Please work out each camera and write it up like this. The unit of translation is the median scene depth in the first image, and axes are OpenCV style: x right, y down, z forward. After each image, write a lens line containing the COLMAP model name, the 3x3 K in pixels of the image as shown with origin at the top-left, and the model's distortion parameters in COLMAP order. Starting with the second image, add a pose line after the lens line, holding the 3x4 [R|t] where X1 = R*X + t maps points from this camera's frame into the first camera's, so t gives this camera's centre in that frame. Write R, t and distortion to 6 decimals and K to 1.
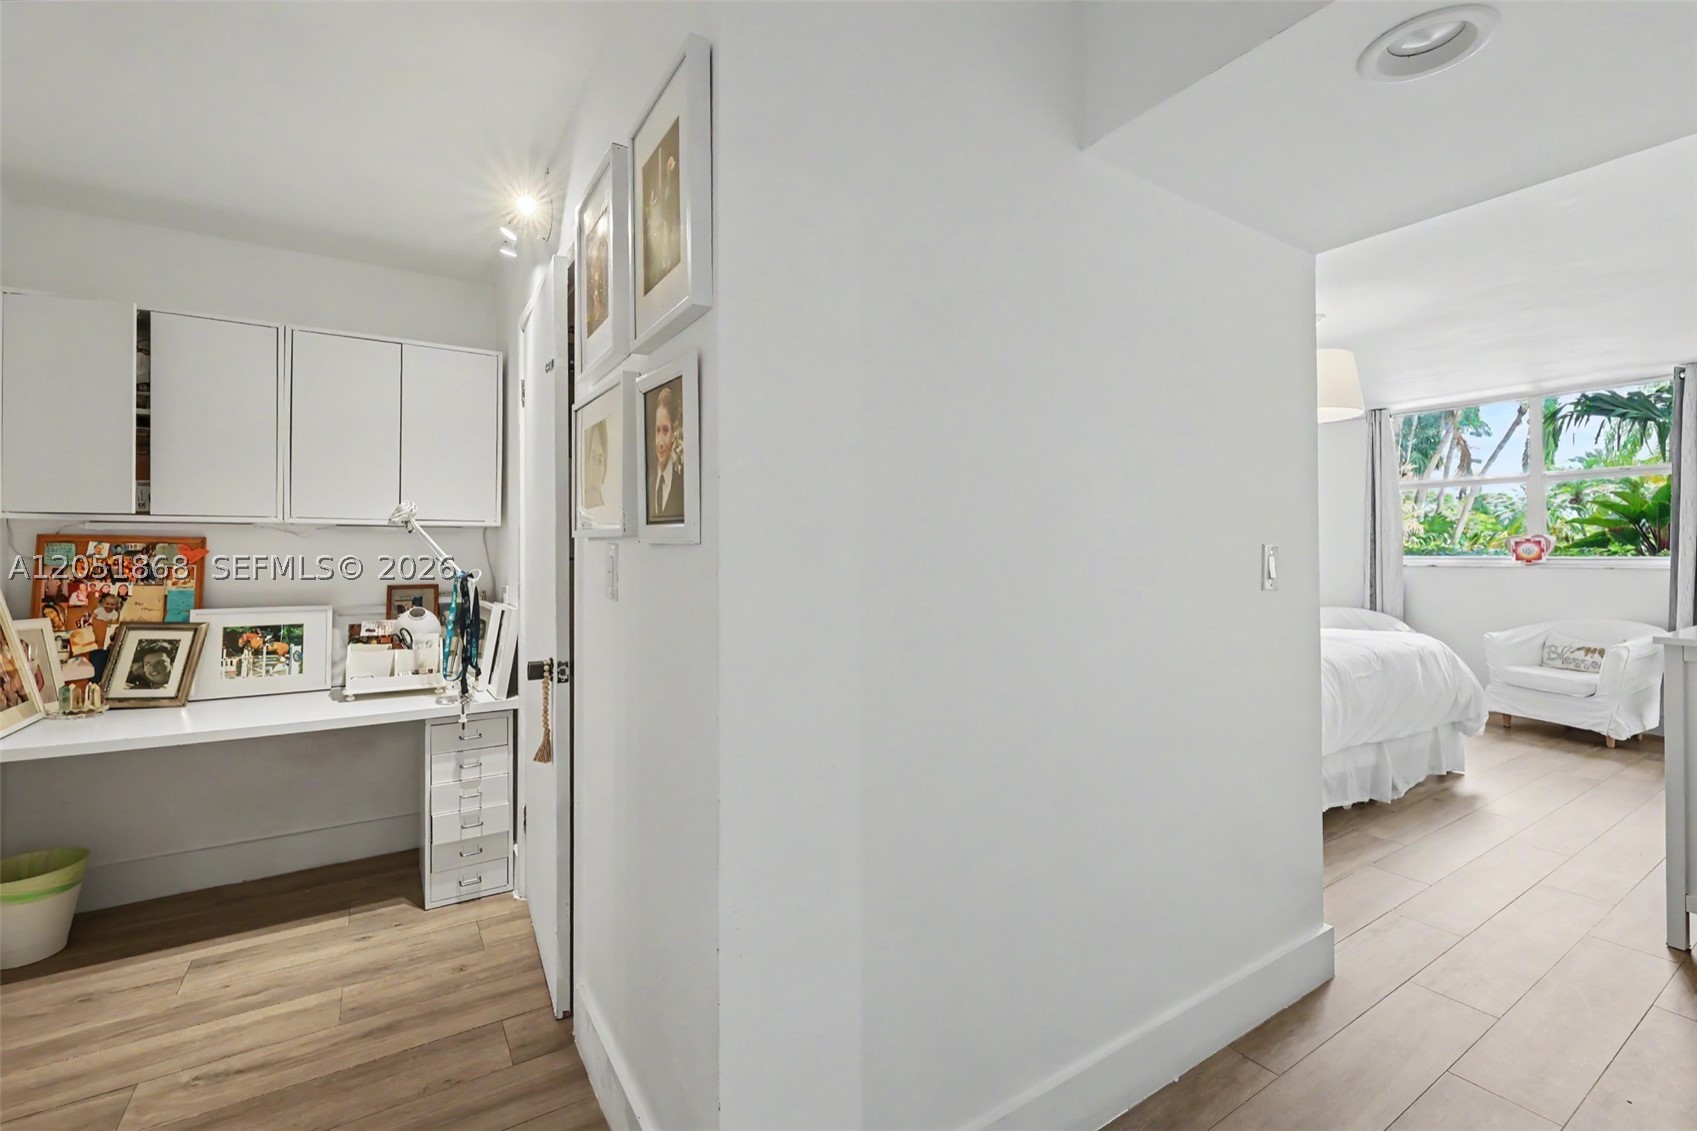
lens RADIAL K [[719.2, 0, 809.0], [0, 719.2, 550.3], [0, 0, 1]] dist [-0.001776, -0.000793]
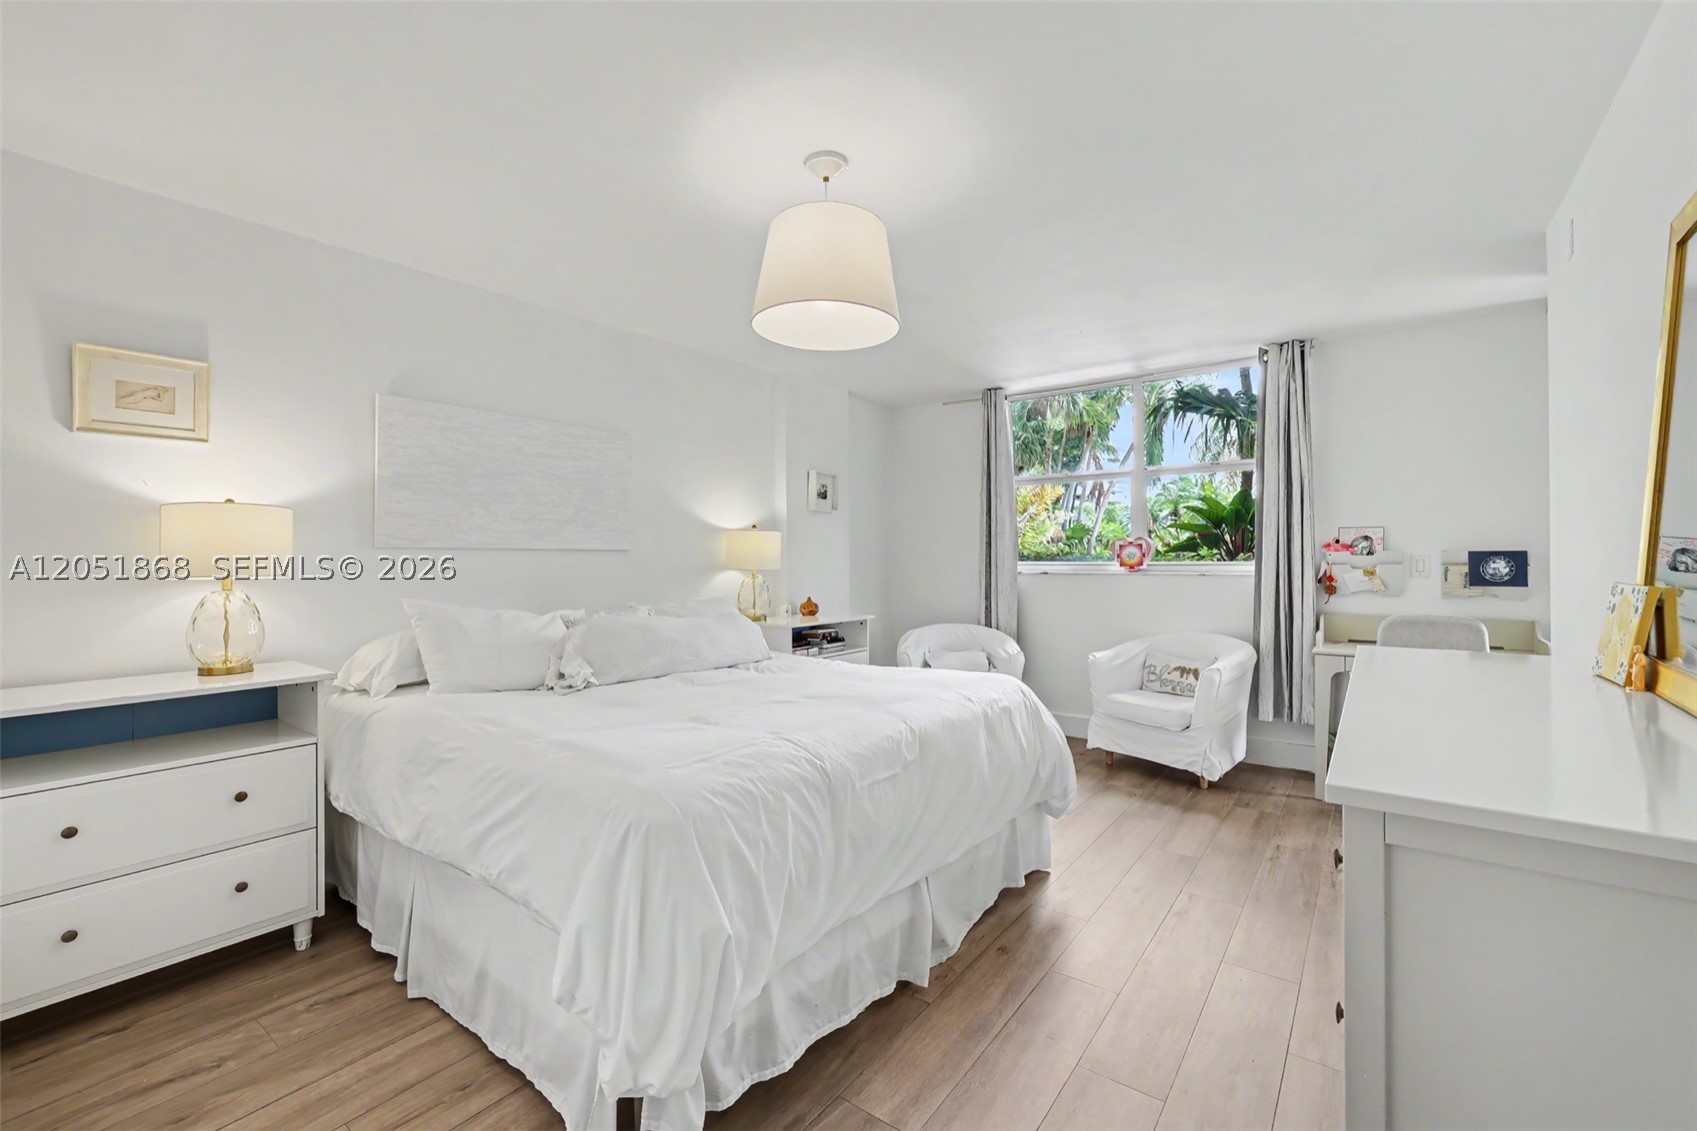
lens RADIAL K [[719.2, 0, 813.0], [0, 719.2, 563.6], [0, 0, 1]] dist [-0.001776, -0.000793]
pose [[0.938008, -0.007464, 0.346534, 0.331857], [0.003919, 0.999933, 0.010930, -0.000432], [-0.346593, -0.008895, 0.937974, 0.308892]]
